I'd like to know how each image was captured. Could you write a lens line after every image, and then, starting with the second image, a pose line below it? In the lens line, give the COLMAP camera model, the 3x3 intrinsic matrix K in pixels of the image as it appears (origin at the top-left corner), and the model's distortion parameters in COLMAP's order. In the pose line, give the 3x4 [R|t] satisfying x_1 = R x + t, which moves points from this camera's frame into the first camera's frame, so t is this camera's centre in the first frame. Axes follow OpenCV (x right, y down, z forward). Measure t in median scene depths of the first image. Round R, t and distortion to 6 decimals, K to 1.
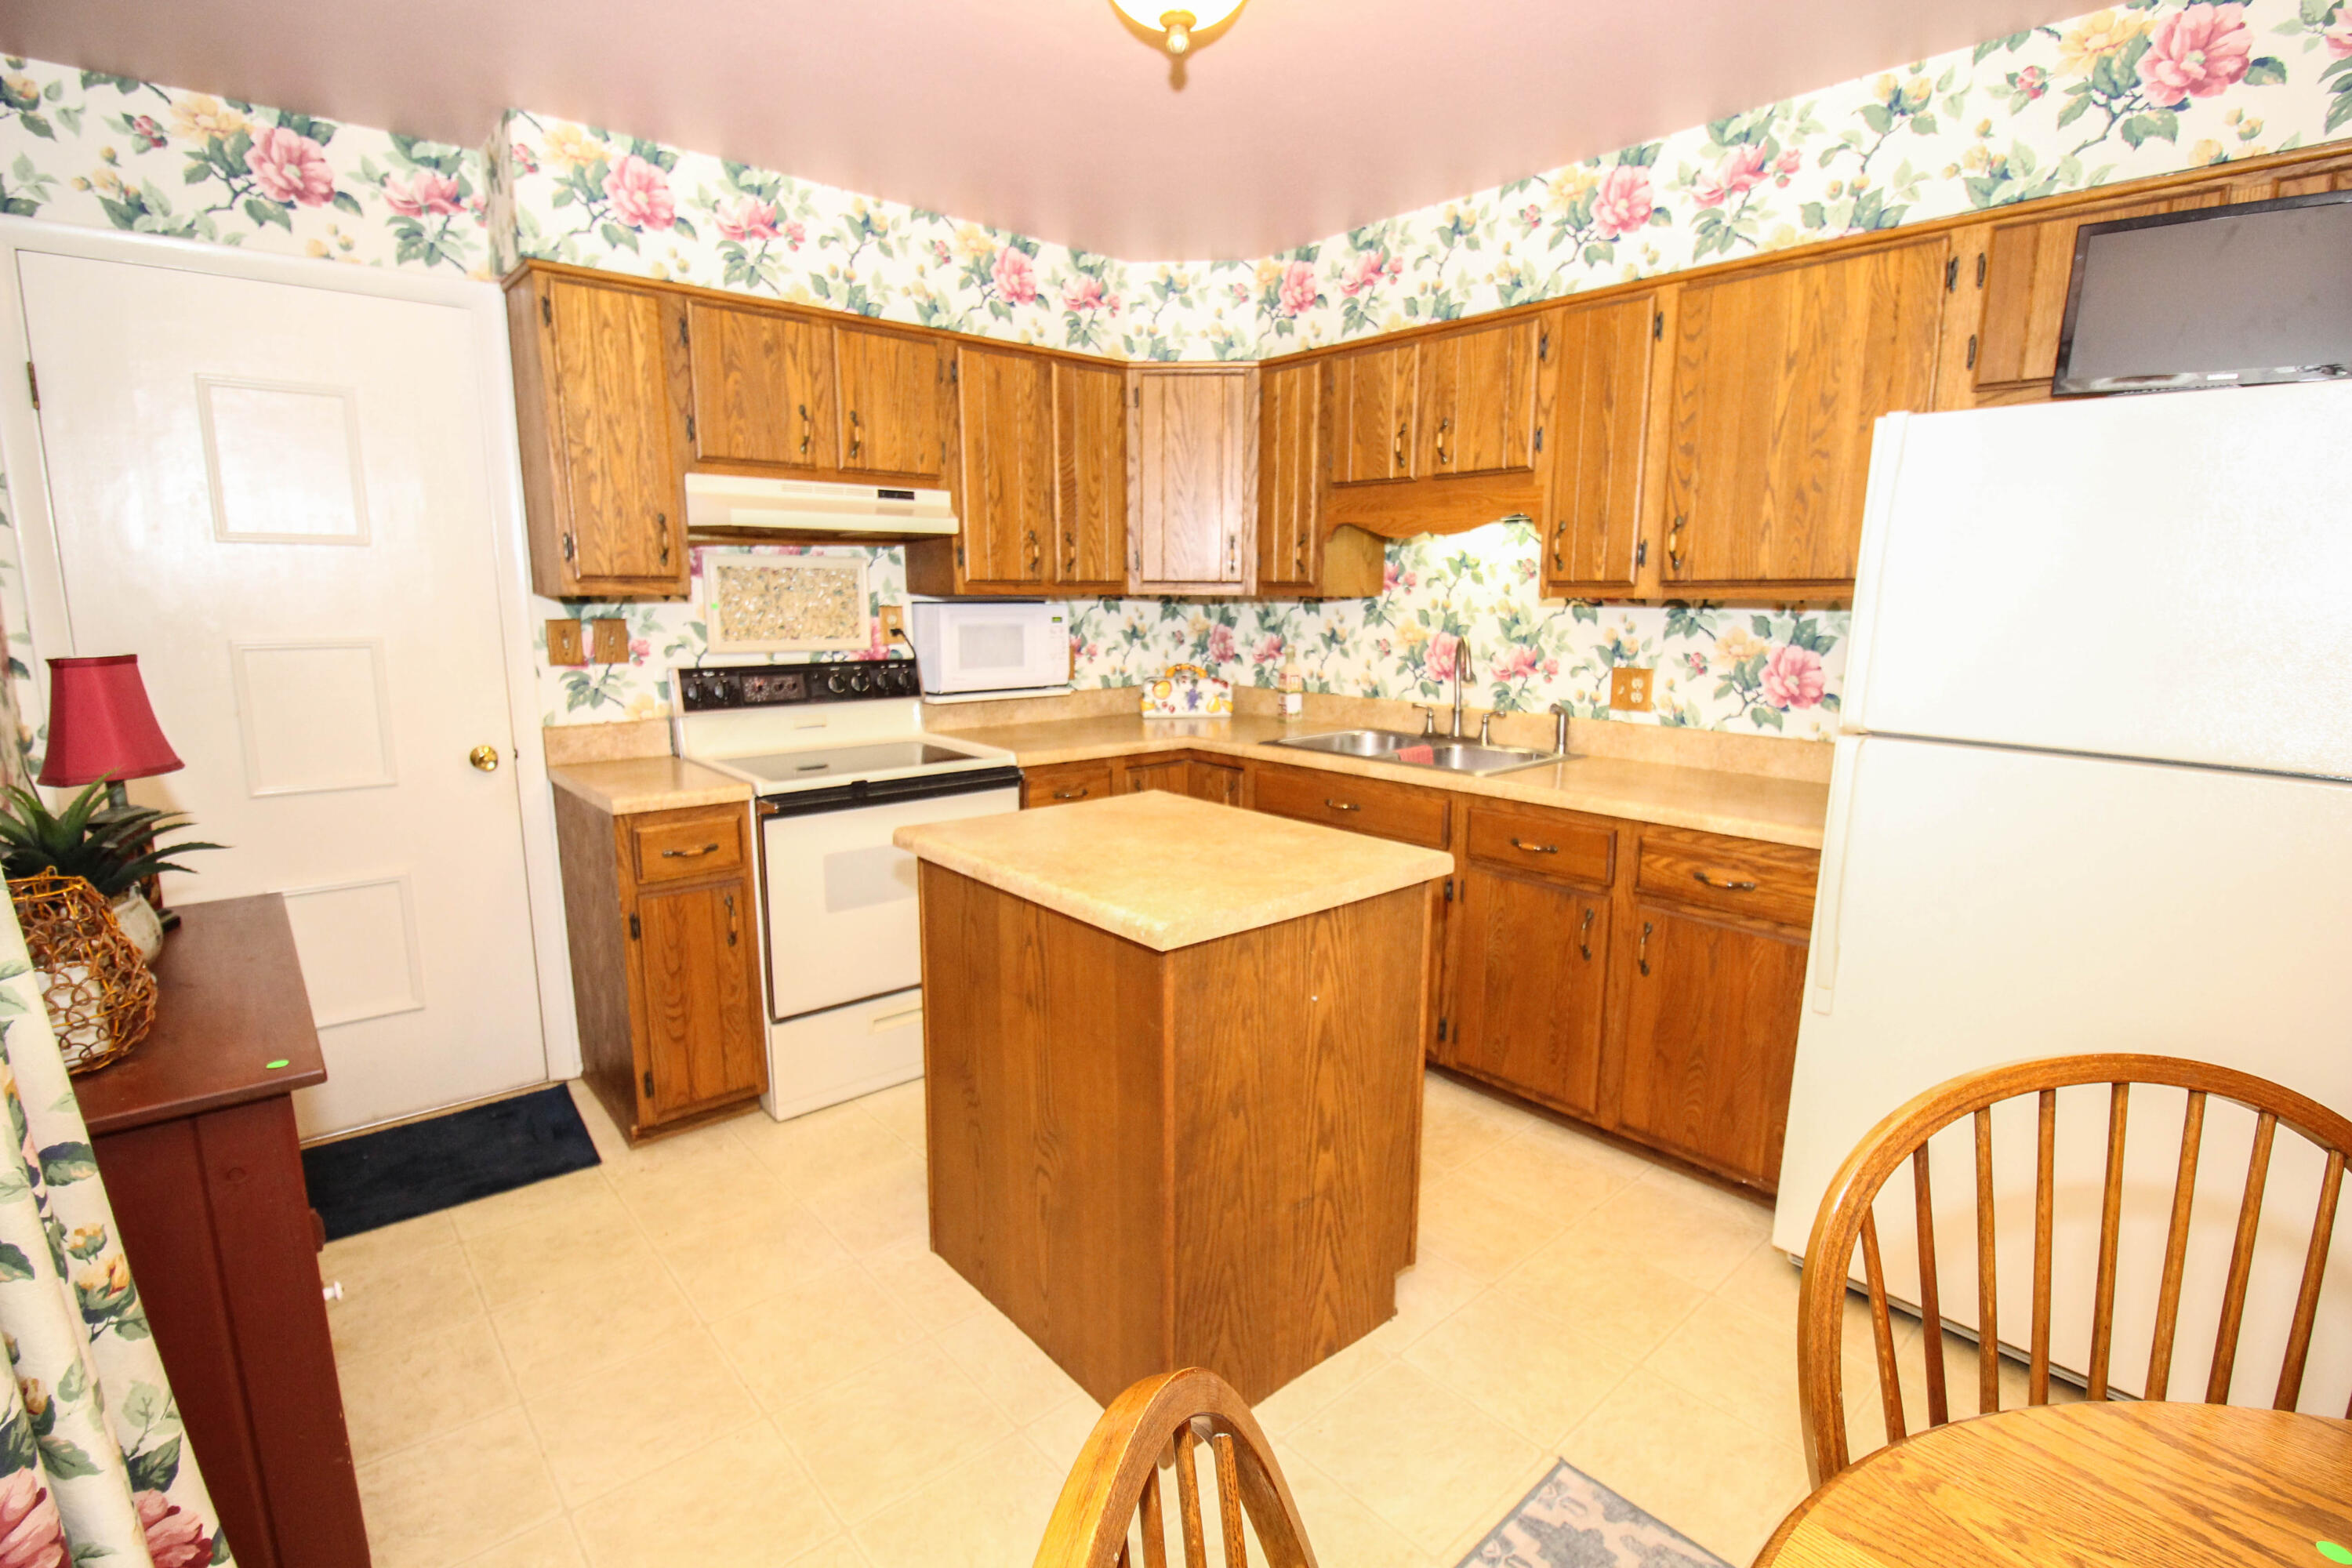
lens RADIAL K [[1087.2, 0, 1167.1], [0, 1087.2, 783.9], [0, 0, 1]] dist [-0.001911, -0.012921]
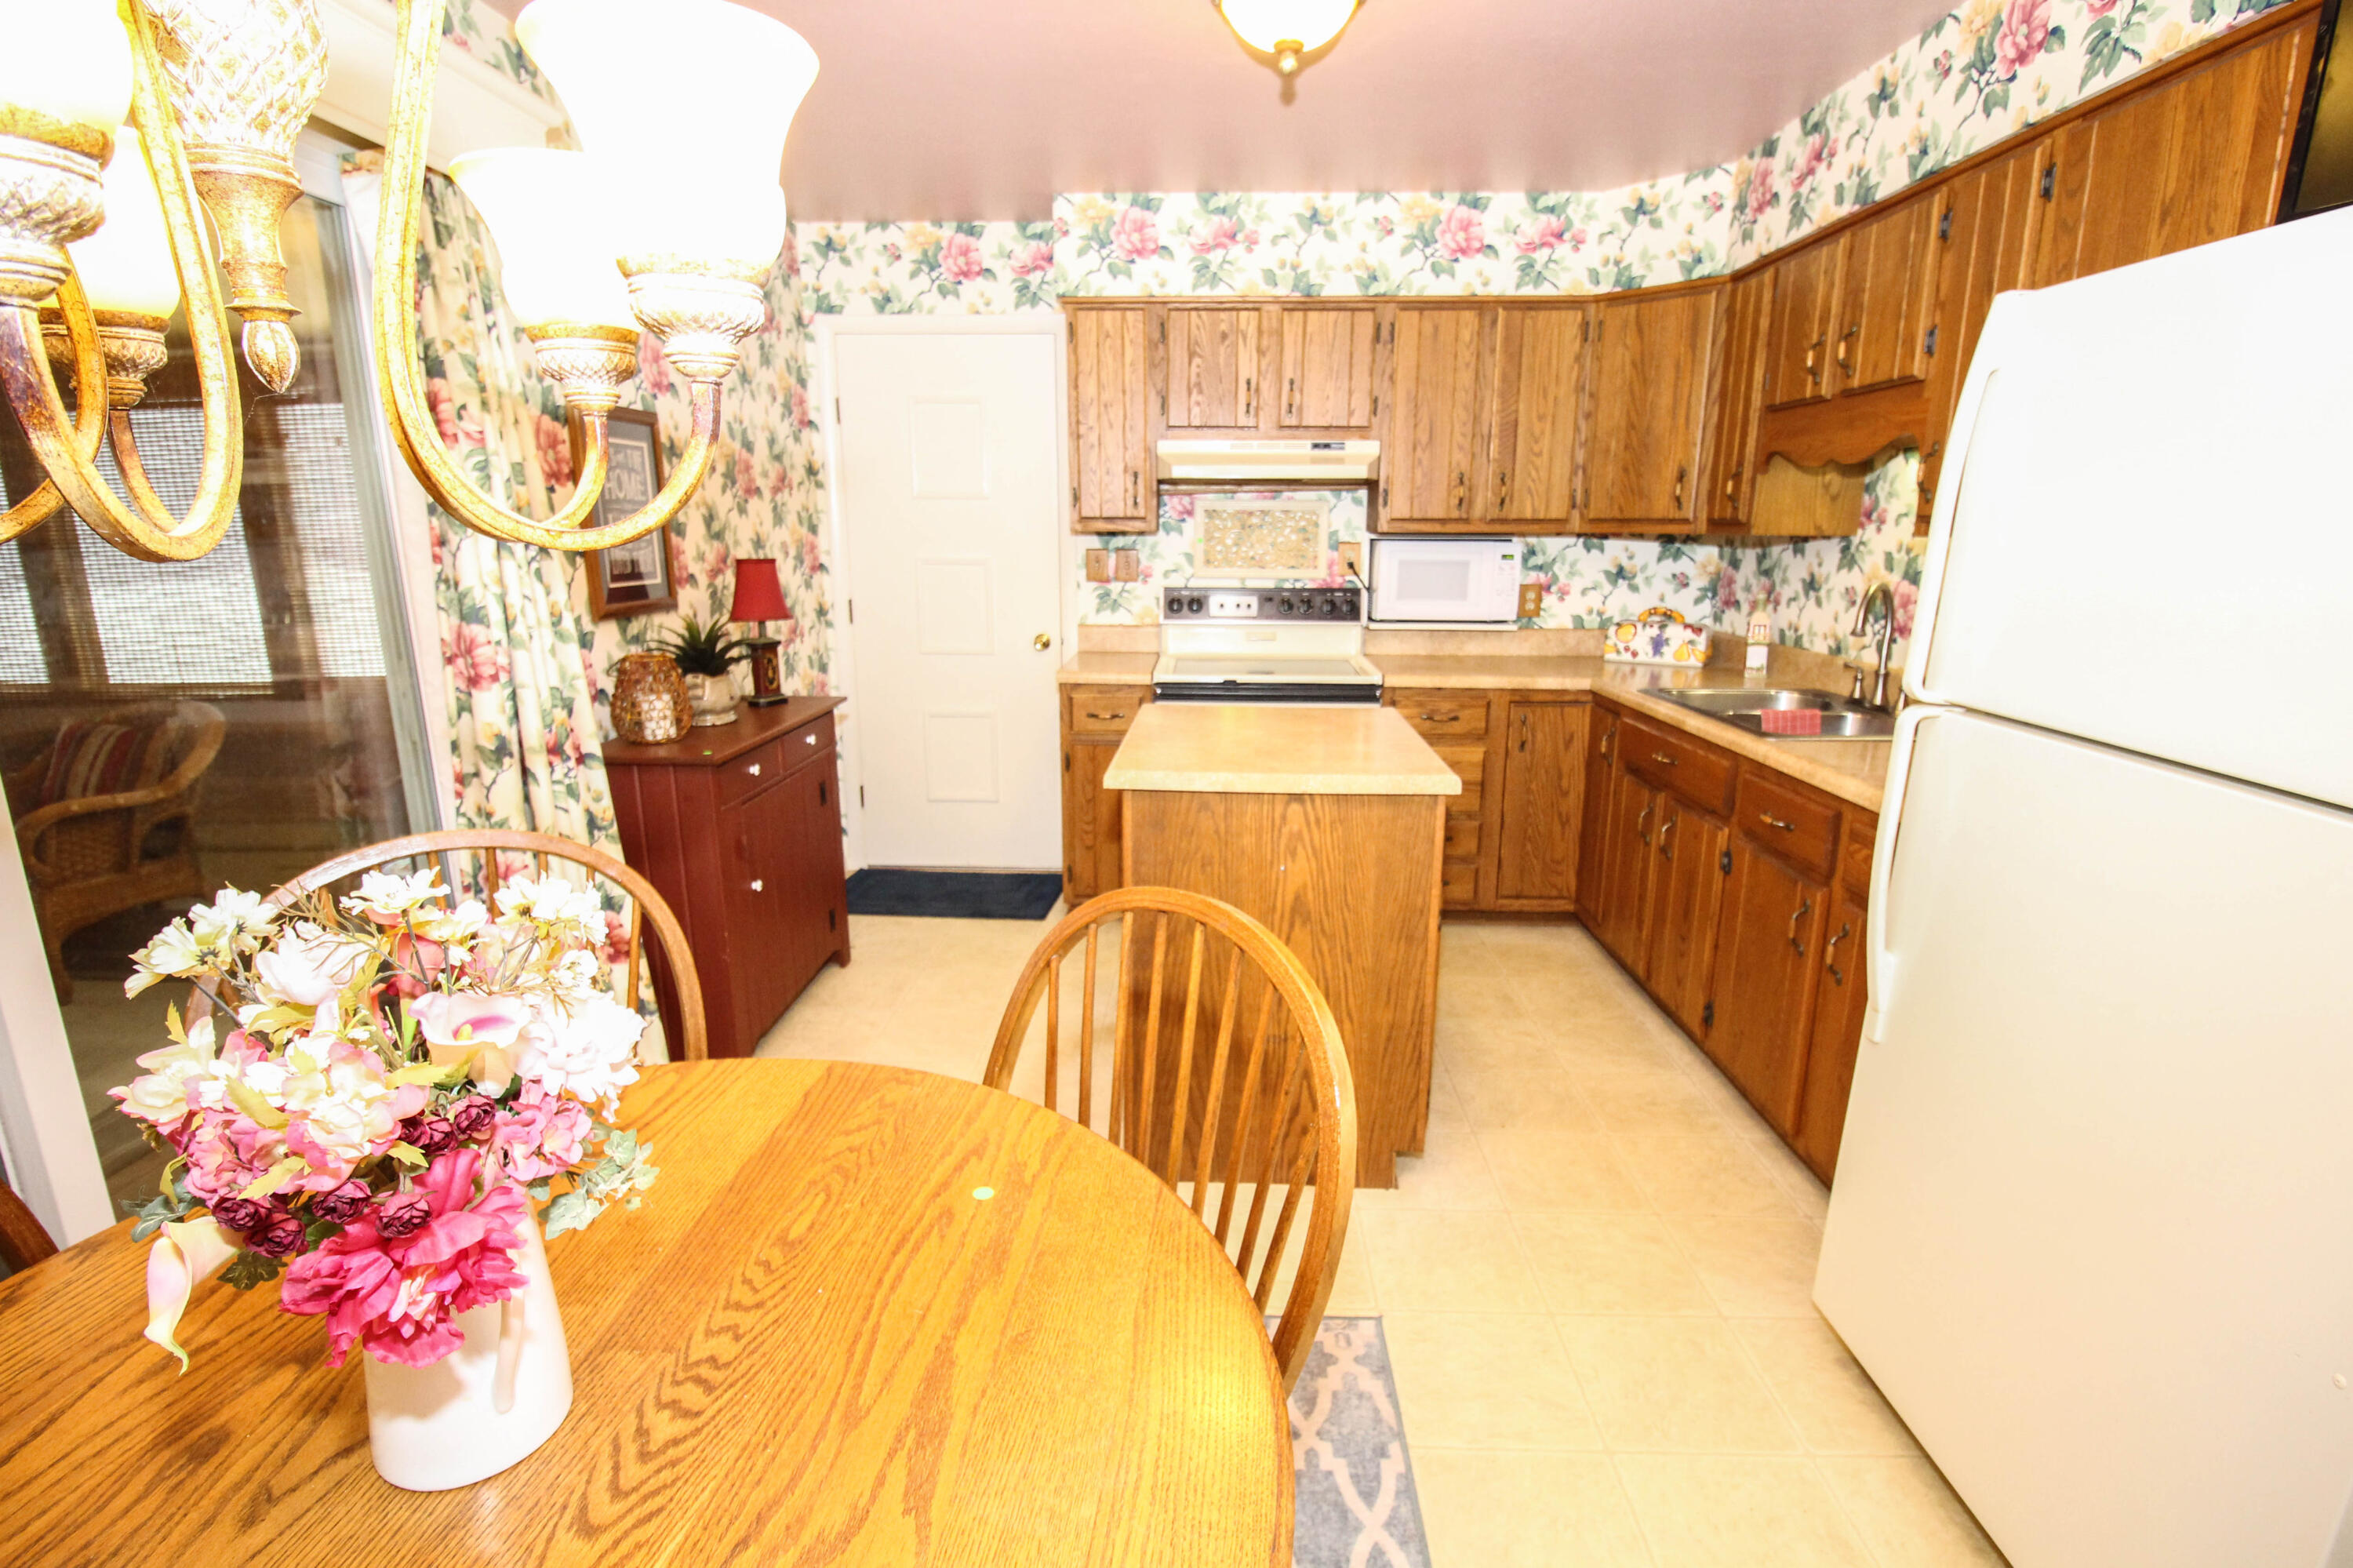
lens RADIAL K [[1109.5, 0, 1176.5], [0, 1109.5, 784.0], [0, 0, 1]] dist [0.001108, -0.013549]
pose [[0.726405, 0.153521, -0.669901, 0.508412], [-0.121970, 0.988056, 0.094174, 0.002363], [0.676357, 0.013300, 0.736454, 0.009802]]
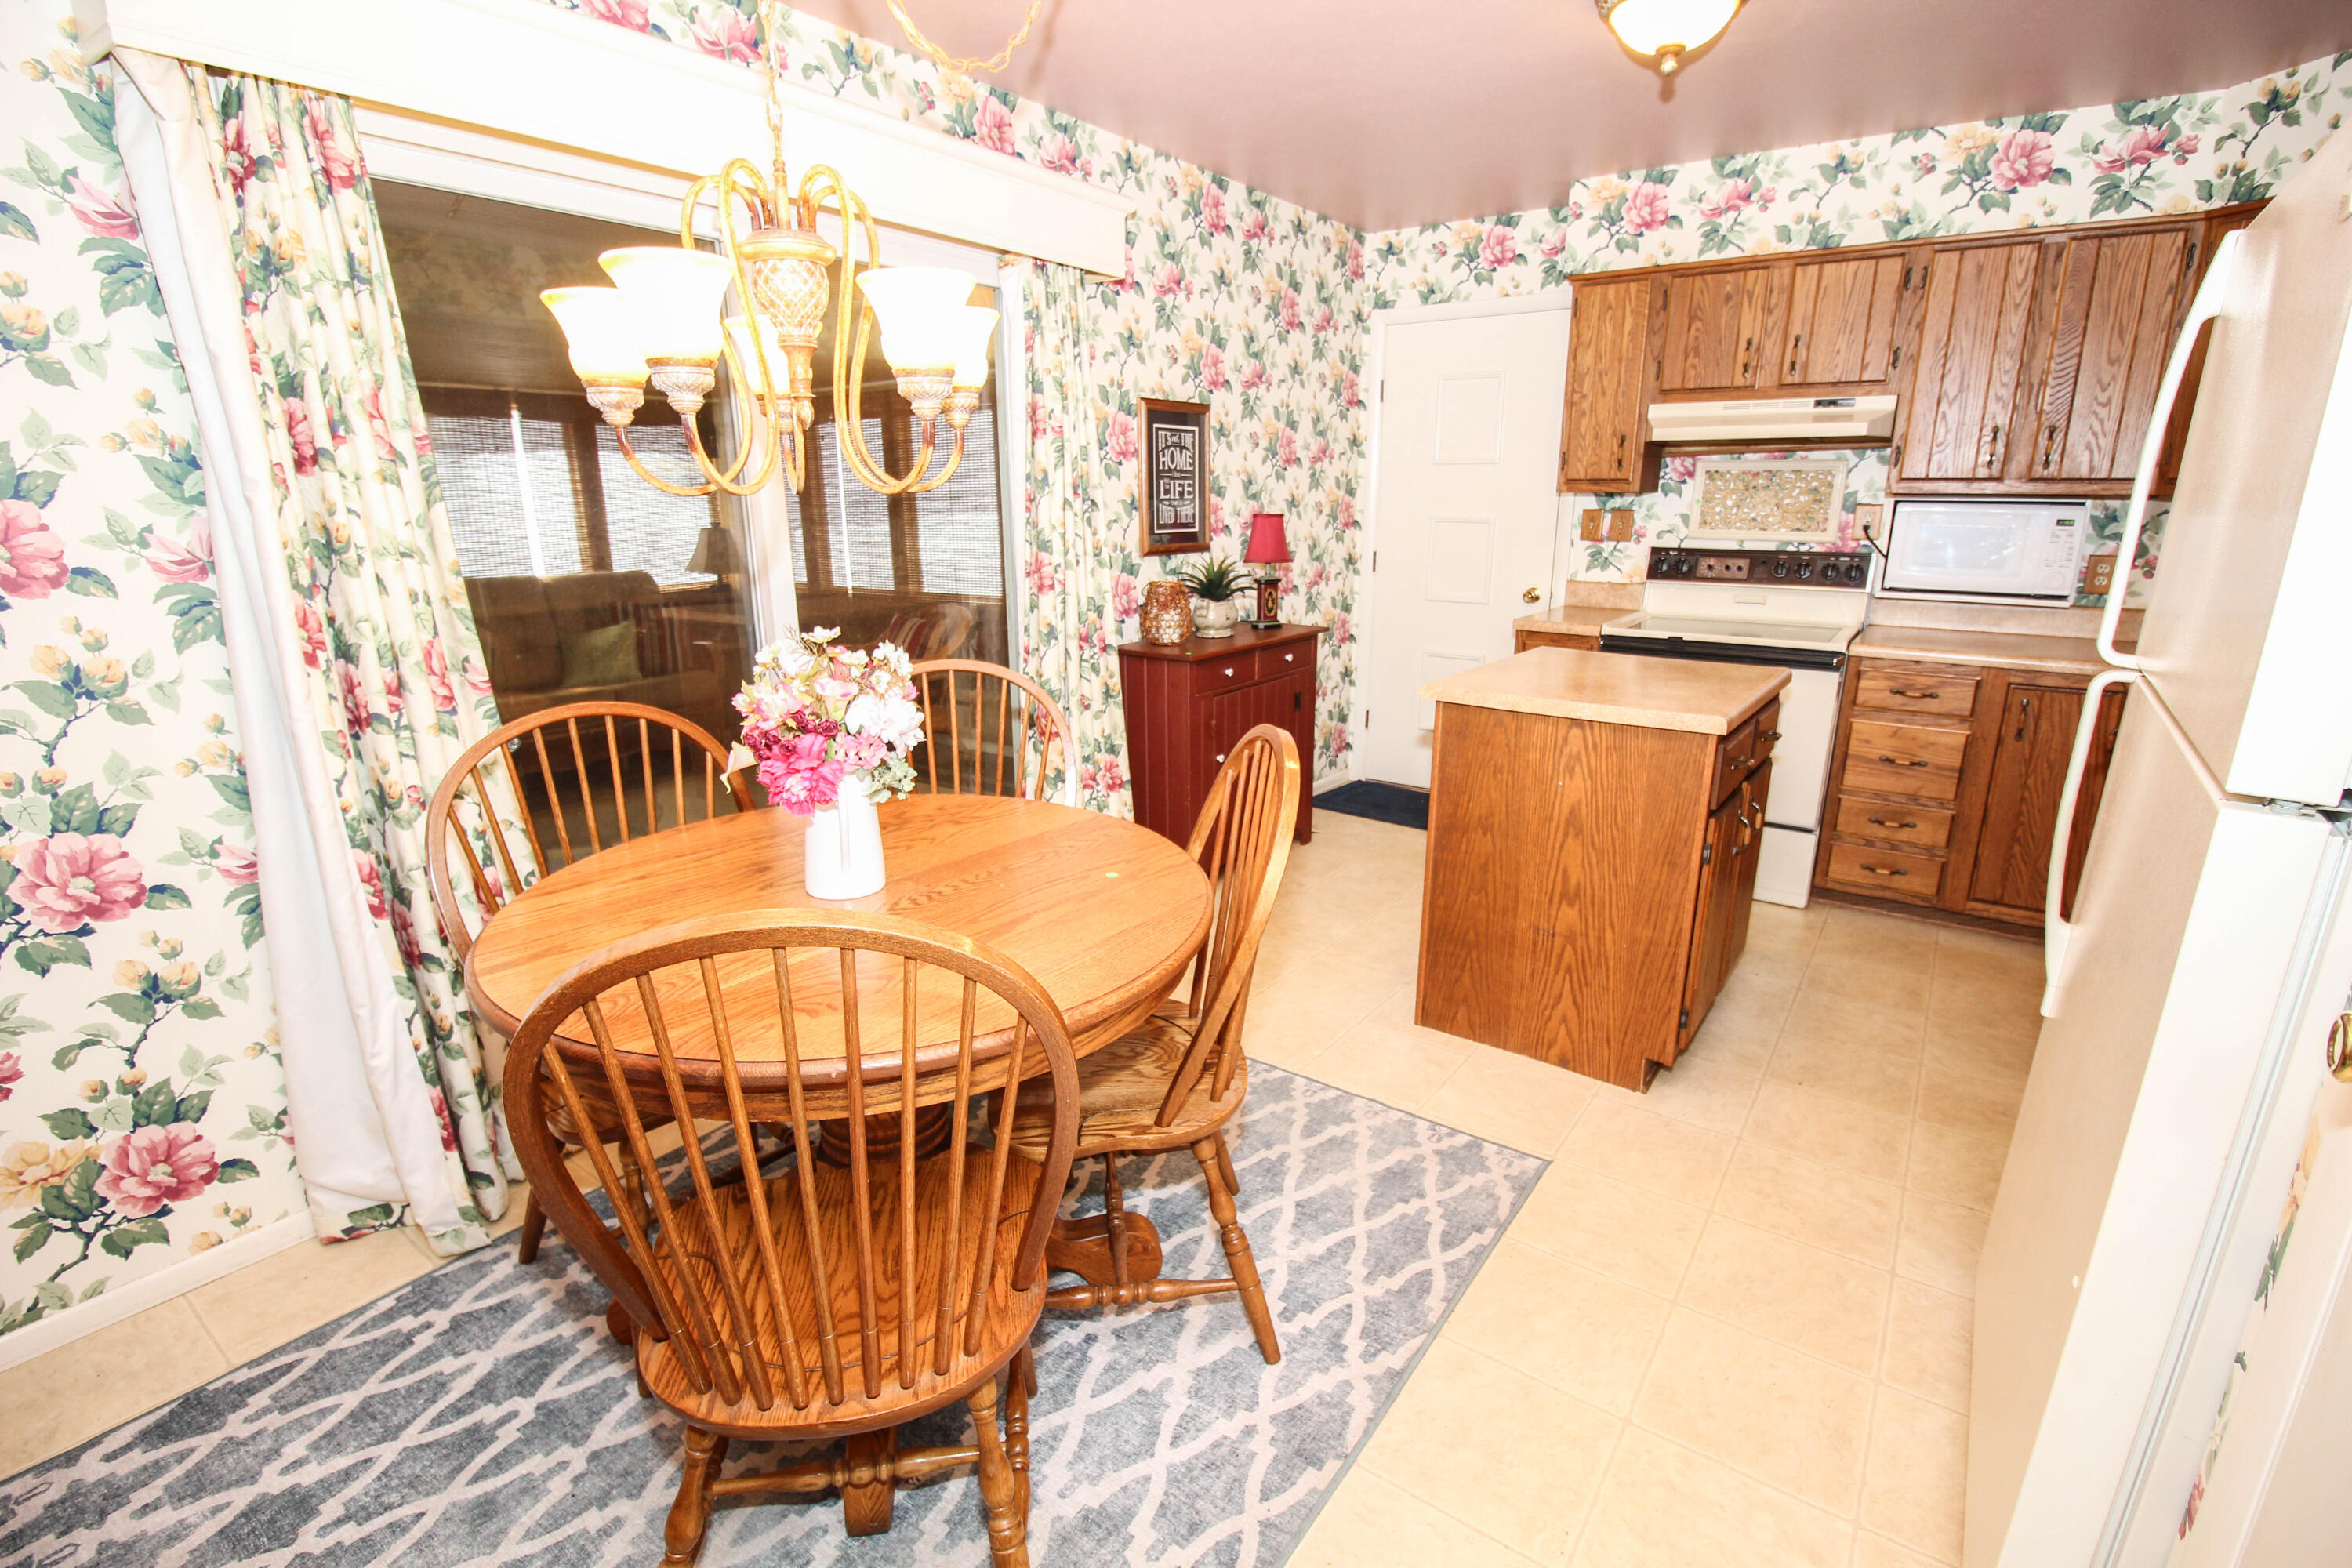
lens RADIAL K [[1087.2, 0, 1167.1], [0, 1087.2, 783.9], [0, 0, 1]] dist [-0.001911, -0.012921]
pose [[0.208430, 0.249673, -0.945632, 0.796659], [-0.170937, 0.961285, 0.216129, -0.009720], [0.962983, 0.116596, 0.243040, 0.106045]]
